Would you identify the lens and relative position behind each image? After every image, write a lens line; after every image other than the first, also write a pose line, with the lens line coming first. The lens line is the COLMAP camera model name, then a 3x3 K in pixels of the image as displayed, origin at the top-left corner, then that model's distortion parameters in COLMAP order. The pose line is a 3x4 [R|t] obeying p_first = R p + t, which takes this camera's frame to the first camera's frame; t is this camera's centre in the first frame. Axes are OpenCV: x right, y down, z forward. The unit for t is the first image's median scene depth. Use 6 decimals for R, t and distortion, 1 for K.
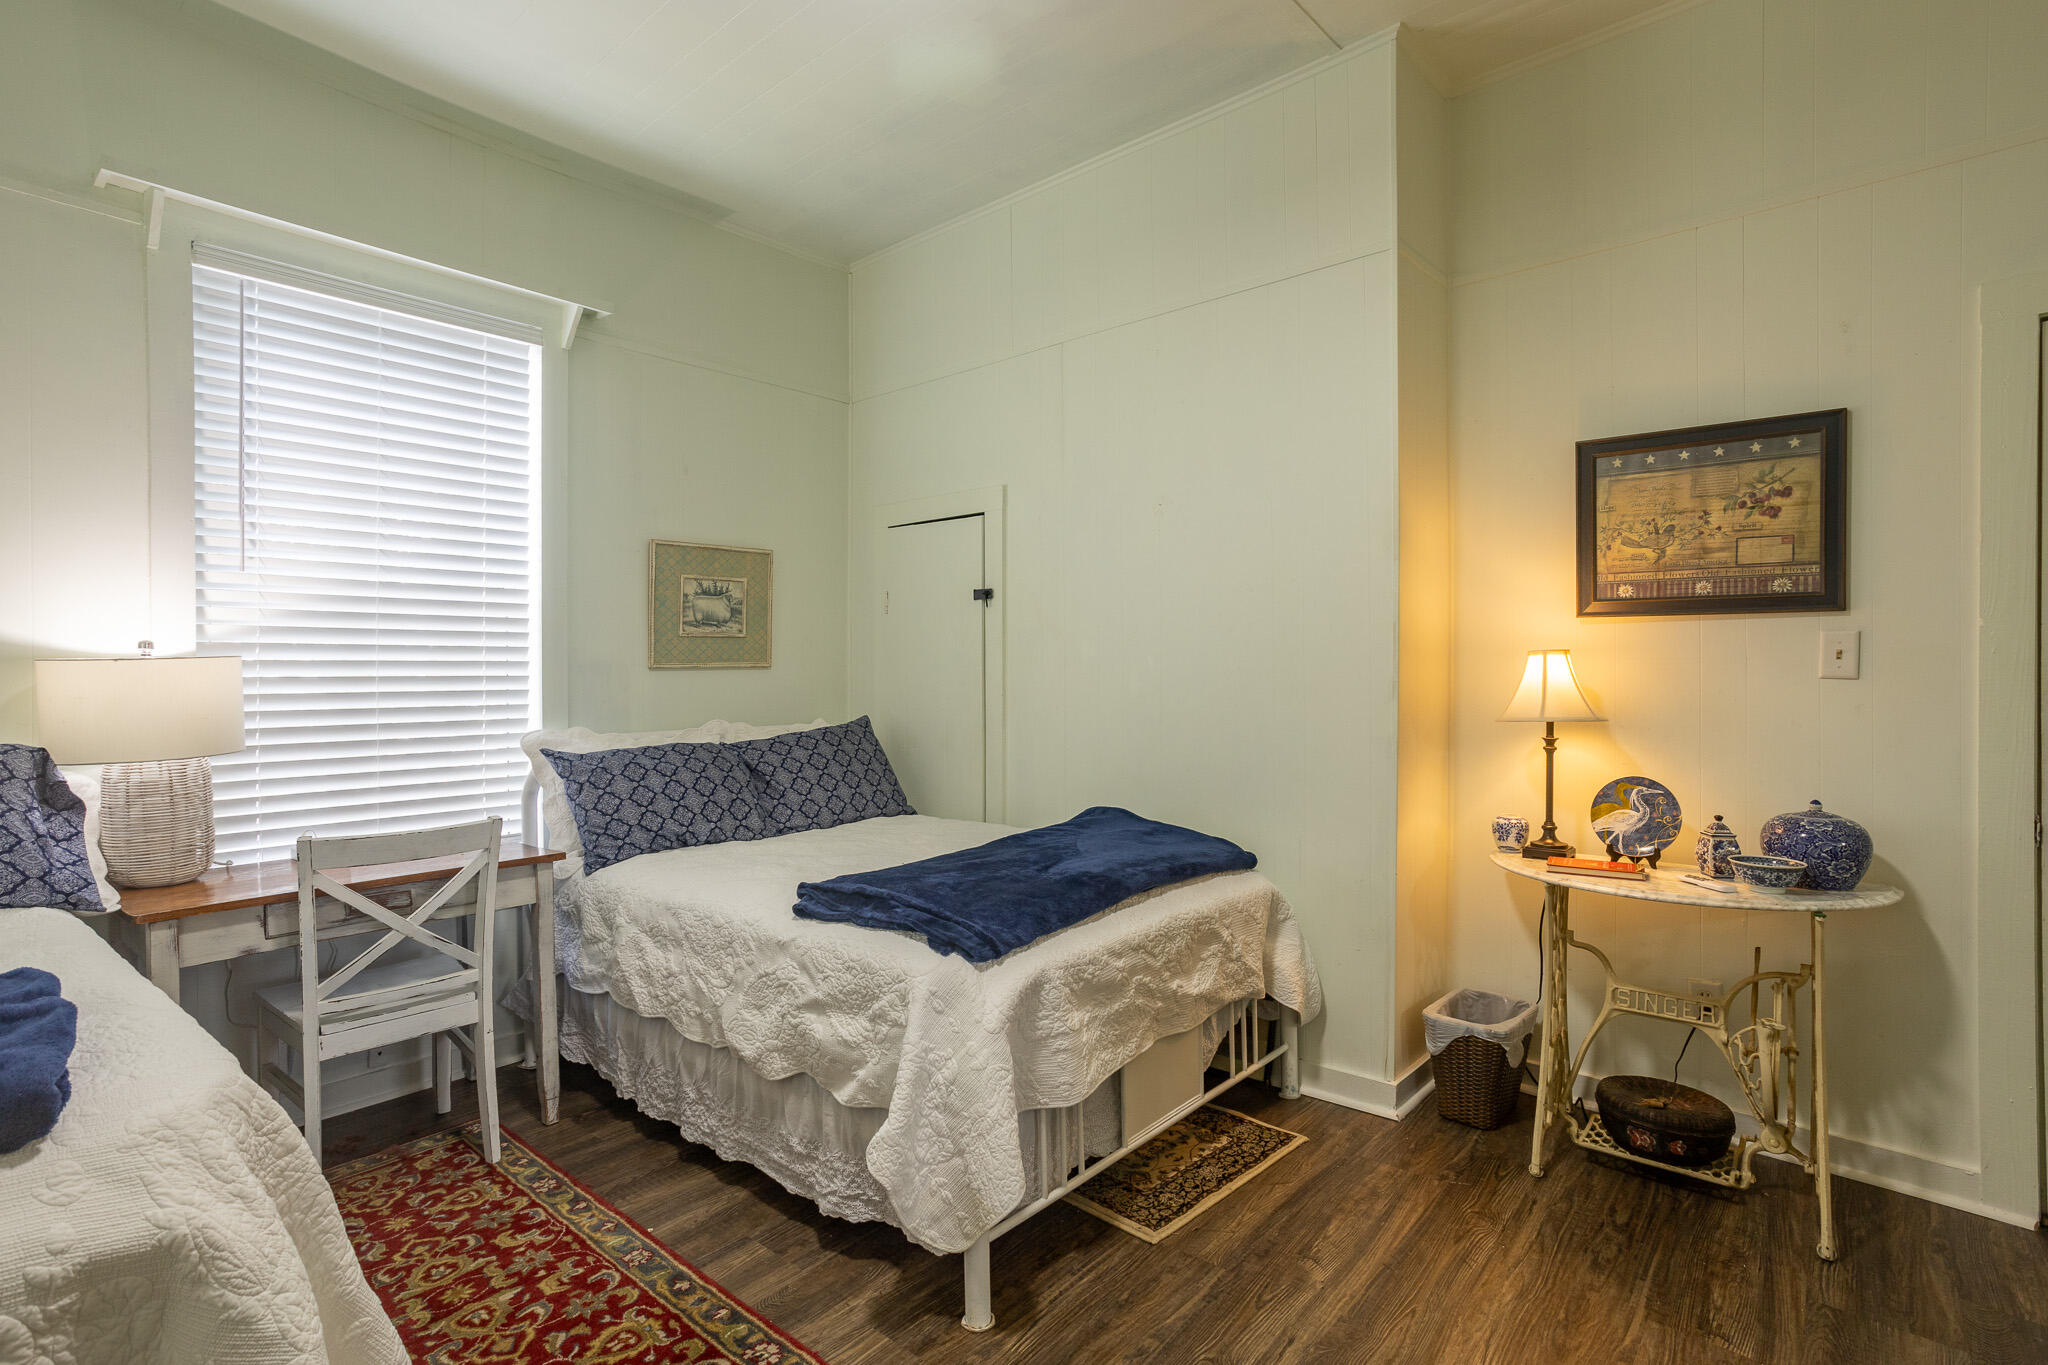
lens RADIAL K [[1017.0, 0, 1024.1], [0, 1017.0, 676.7], [0, 0, 1]] dist [-0.015390, 0.003659]
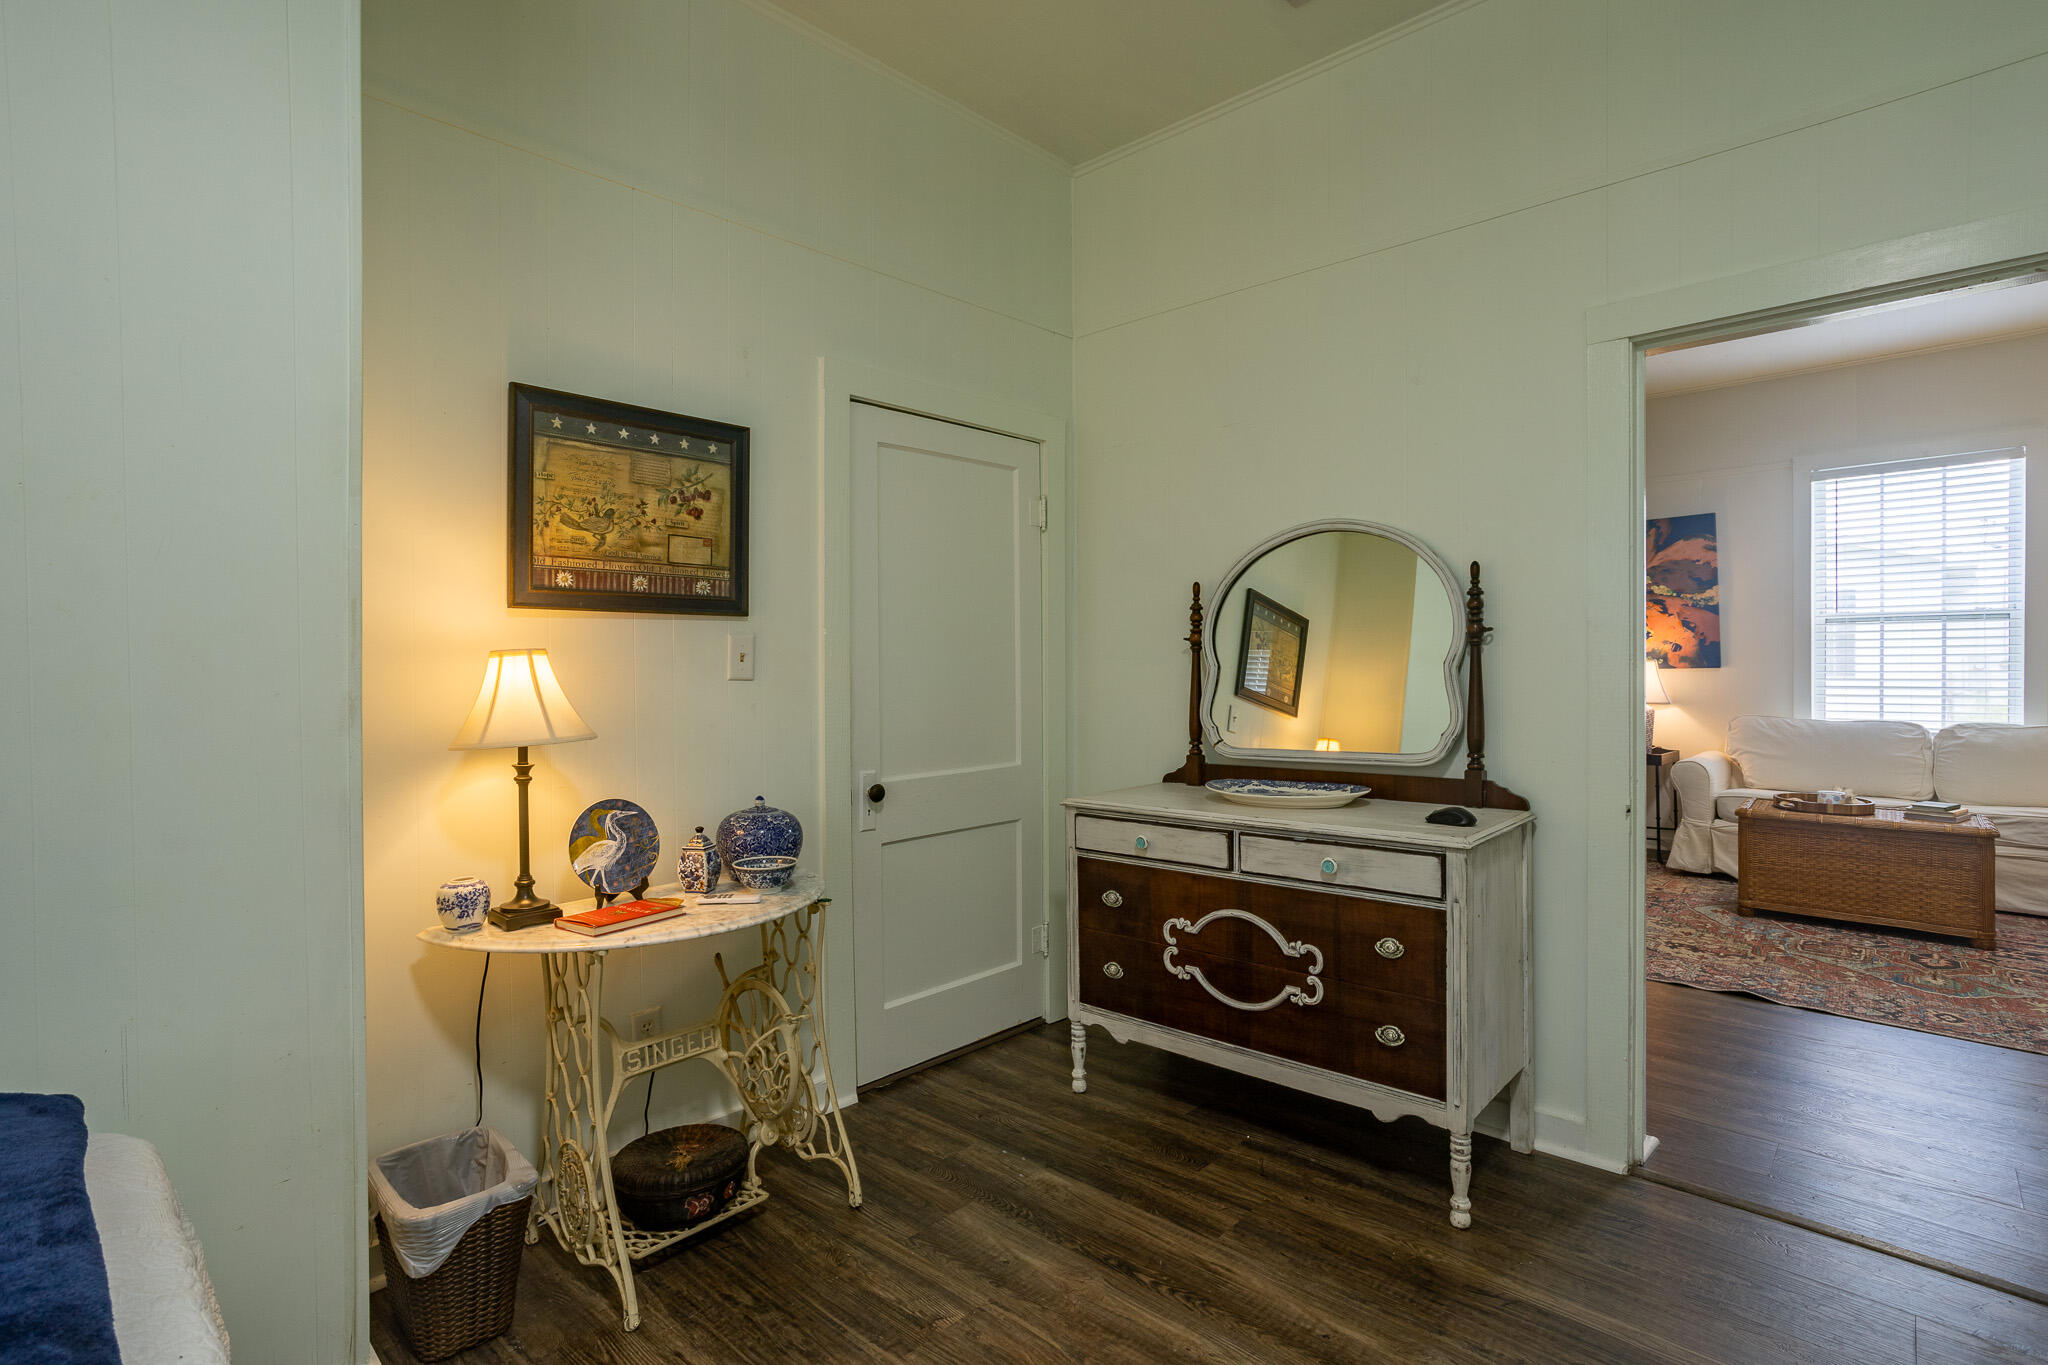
lens RADIAL K [[1017.0, 0, 1012.2], [0, 1017.0, 671.4], [0, 0, 1]] dist [-0.015390, 0.003659]
pose [[0.018456, -0.011481, 0.999764, -0.231904], [0.012649, 0.999857, 0.011248, -0.013877], [-0.999750, 0.012438, 0.018599, 0.619142]]
